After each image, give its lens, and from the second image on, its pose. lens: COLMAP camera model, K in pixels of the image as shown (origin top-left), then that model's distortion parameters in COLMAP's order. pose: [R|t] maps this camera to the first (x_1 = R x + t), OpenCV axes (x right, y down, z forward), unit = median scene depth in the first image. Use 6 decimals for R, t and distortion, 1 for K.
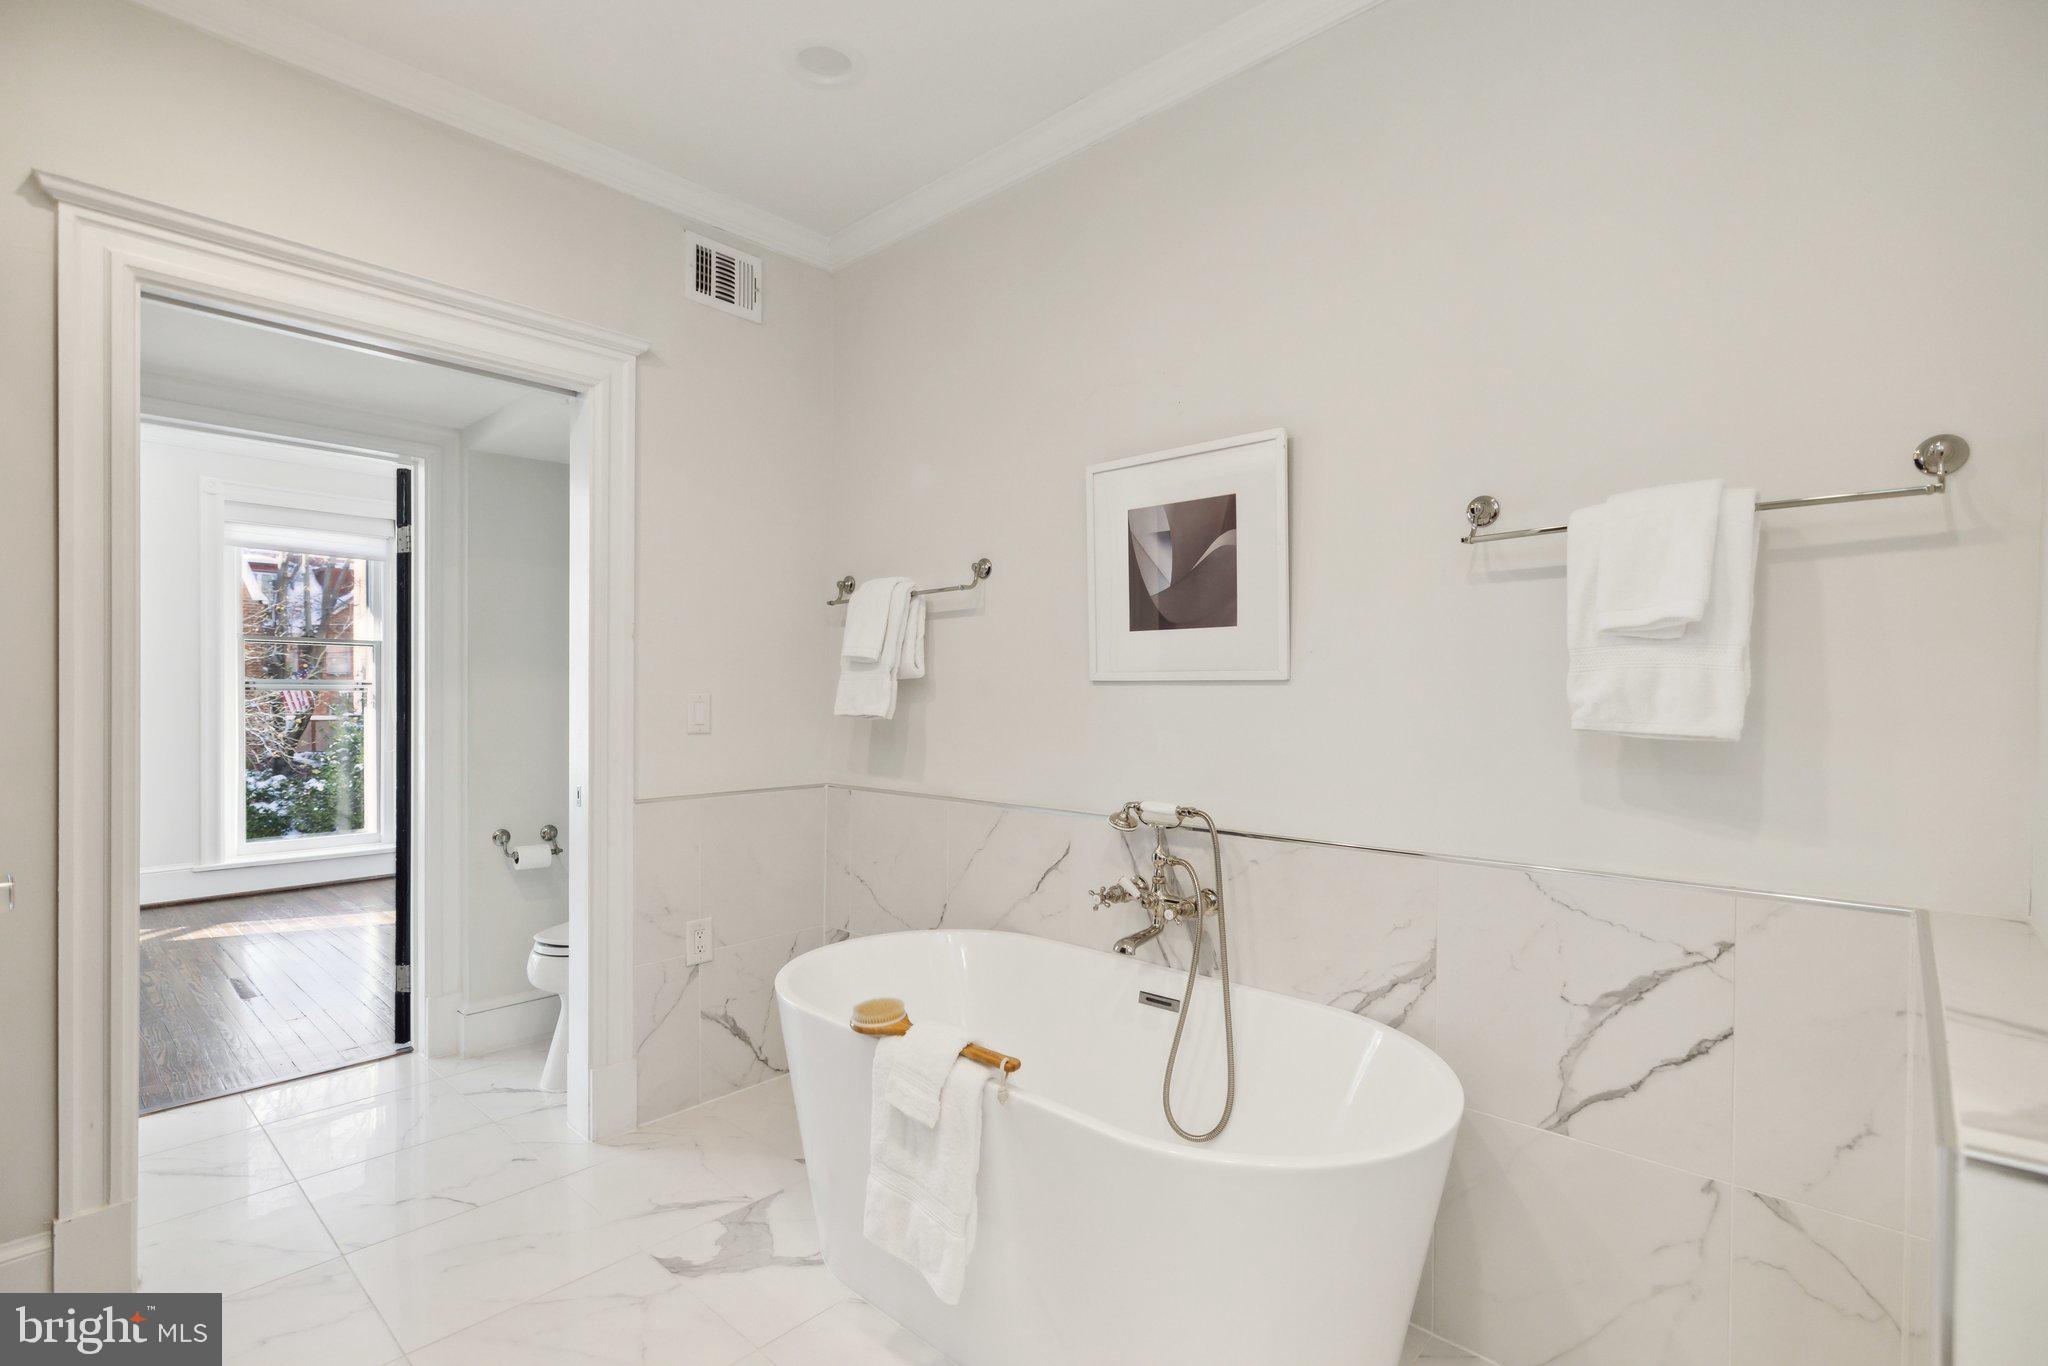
lens RADIAL K [[941.5, 0, 1024.5], [0, 941.5, 688.4], [0, 0, 1]] dist [-0.000381, -0.000012]
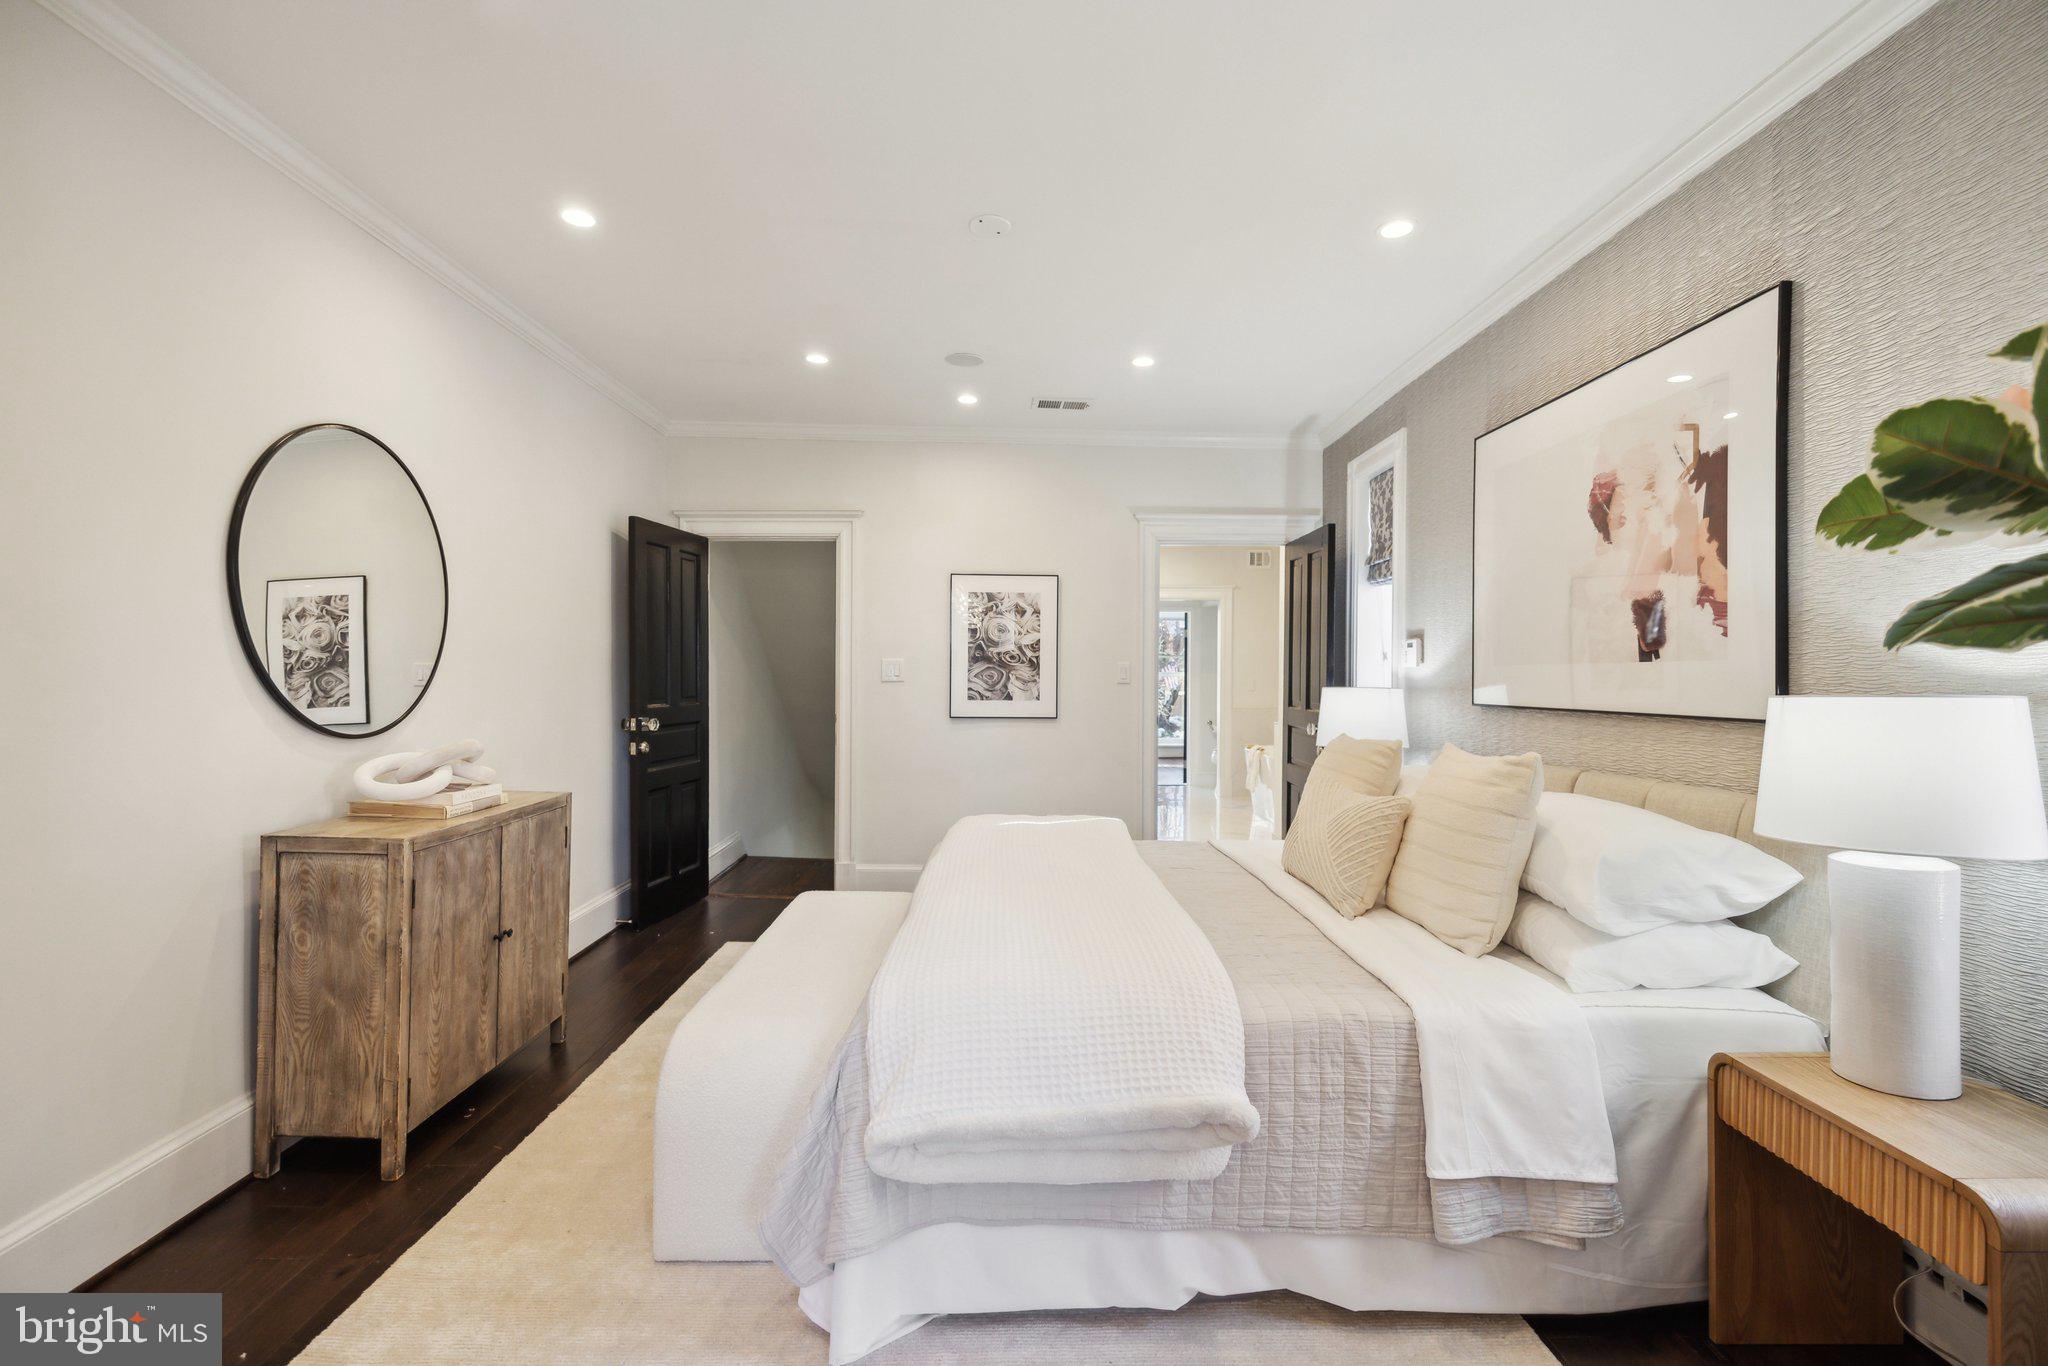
lens RADIAL K [[941.5, 0, 1022.3], [0, 941.5, 675.8], [0, 0, 1]] dist [-0.000381, -0.000012]
pose [[0.681846, 0.010647, -0.731418, 1.534386], [-0.007730, 0.999943, 0.007349, -0.036624], [0.731455, 0.000643, 0.681890, -1.868716]]
